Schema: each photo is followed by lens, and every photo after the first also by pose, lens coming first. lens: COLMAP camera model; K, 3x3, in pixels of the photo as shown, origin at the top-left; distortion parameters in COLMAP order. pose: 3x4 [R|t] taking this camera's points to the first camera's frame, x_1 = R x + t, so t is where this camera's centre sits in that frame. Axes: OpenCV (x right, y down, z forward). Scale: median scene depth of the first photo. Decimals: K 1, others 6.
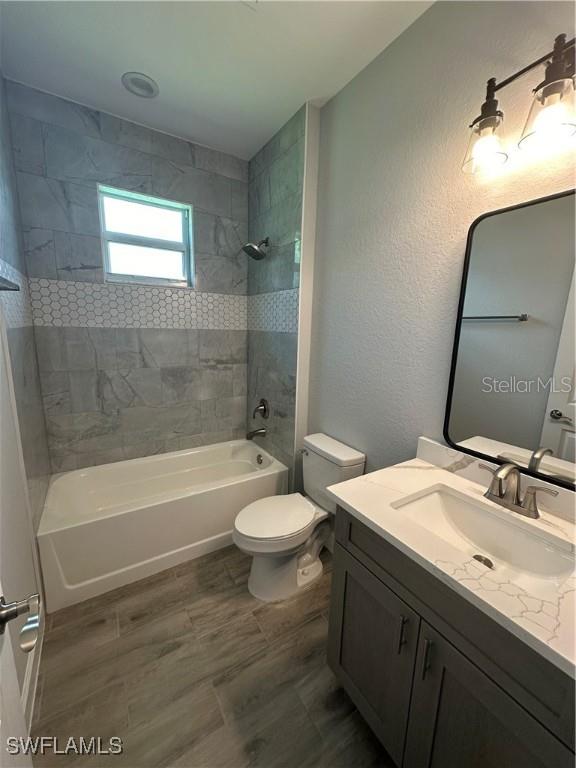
lens RADIAL K [[304.0, 0, 288.0], [0, 304.0, 384.0], [0, 0, 1]] dist [-0.001222, 0.000147]
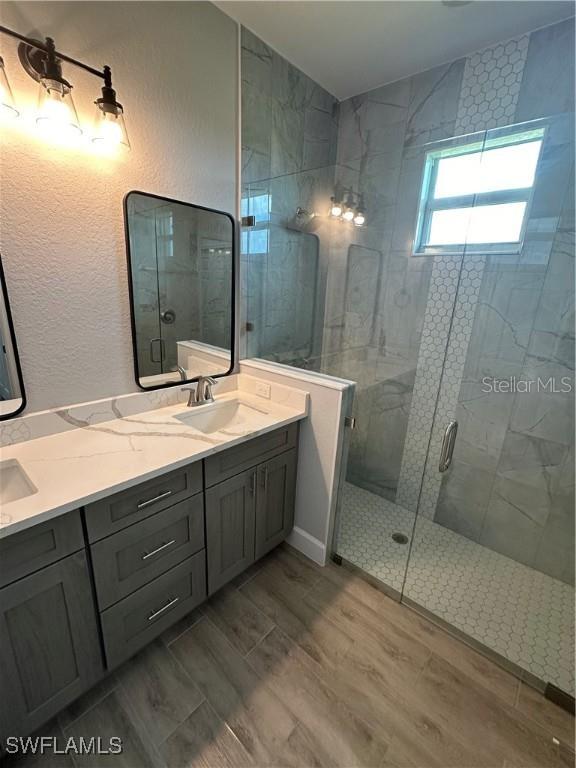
lens RADIAL K [[334.1, 0, 288.0], [0, 334.1, 384.0], [0, 0, 1]] dist [-0.000432, -0.000083]
pose [[0.282945, 0.252518, -0.925298, 0.341419], [-0.220292, 0.956040, 0.193544, -0.050142], [0.933495, 0.149073, 0.326135, 0.289907]]
